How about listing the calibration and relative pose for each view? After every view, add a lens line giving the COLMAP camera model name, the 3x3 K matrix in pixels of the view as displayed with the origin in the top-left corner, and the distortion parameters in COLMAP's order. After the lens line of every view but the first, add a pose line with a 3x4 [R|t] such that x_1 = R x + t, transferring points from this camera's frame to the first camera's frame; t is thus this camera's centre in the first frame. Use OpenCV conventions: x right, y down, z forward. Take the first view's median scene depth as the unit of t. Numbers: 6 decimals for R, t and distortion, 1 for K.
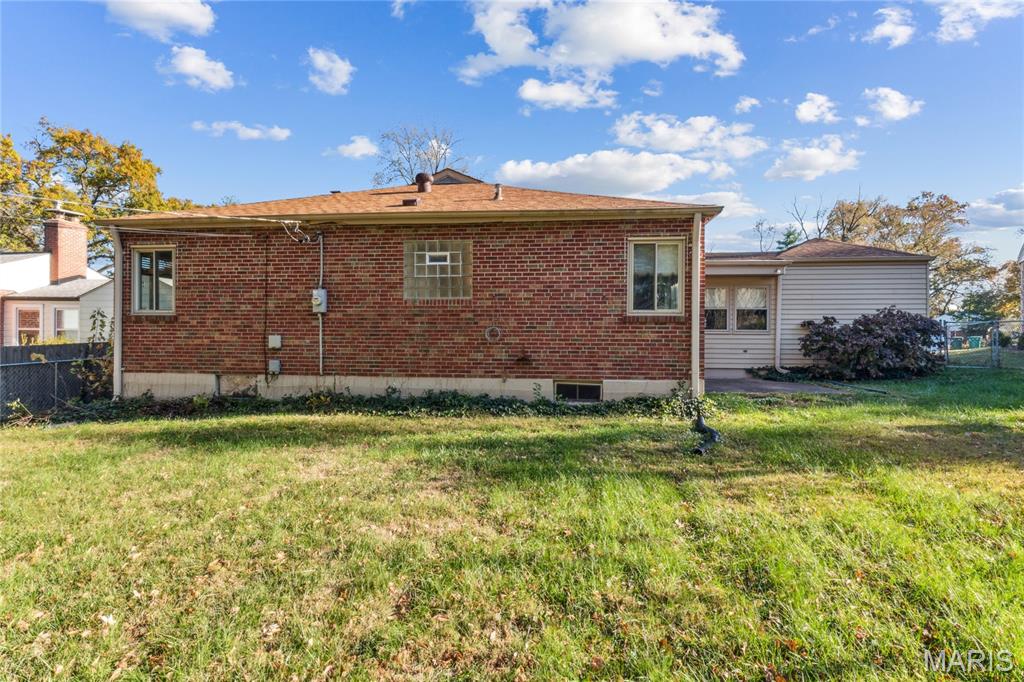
lens RADIAL K [[526.6, 0, 509.9], [0, 526.6, 336.9], [0, 0, 1]] dist [0.000383, -0.000008]
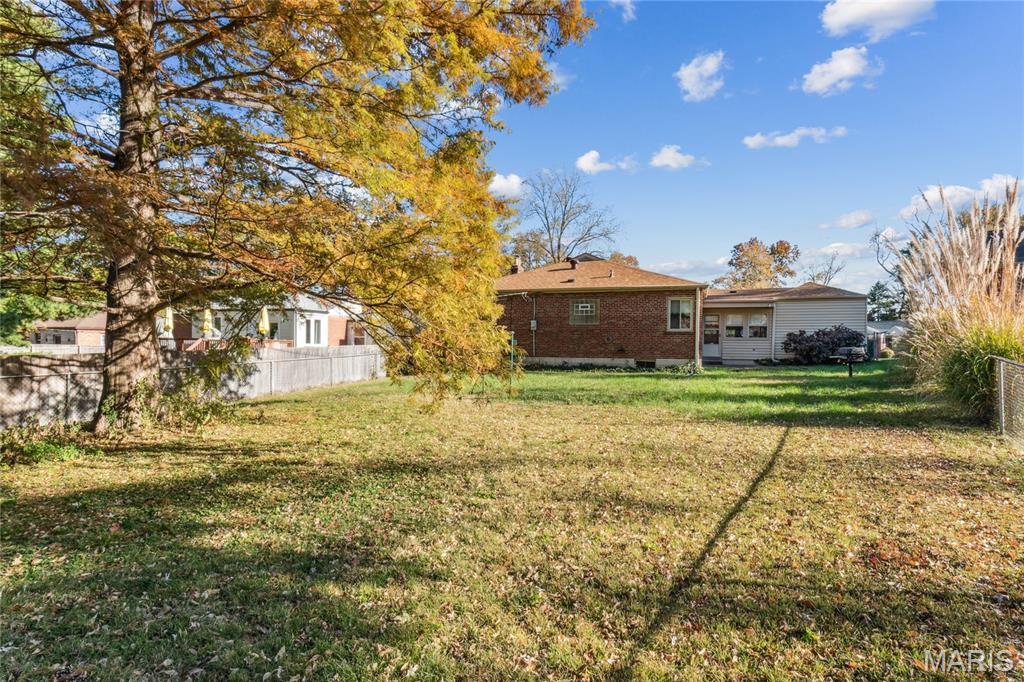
lens RADIAL K [[526.6, 0, 510.8], [0, 526.6, 341.3], [0, 0, 1]] dist [0.000383, -0.000008]
pose [[0.976549, 0.002590, -0.215279, 0.048426], [-0.004308, 0.999962, -0.007513, 0.023011], [0.215251, 0.008264, 0.976524, -1.366205]]
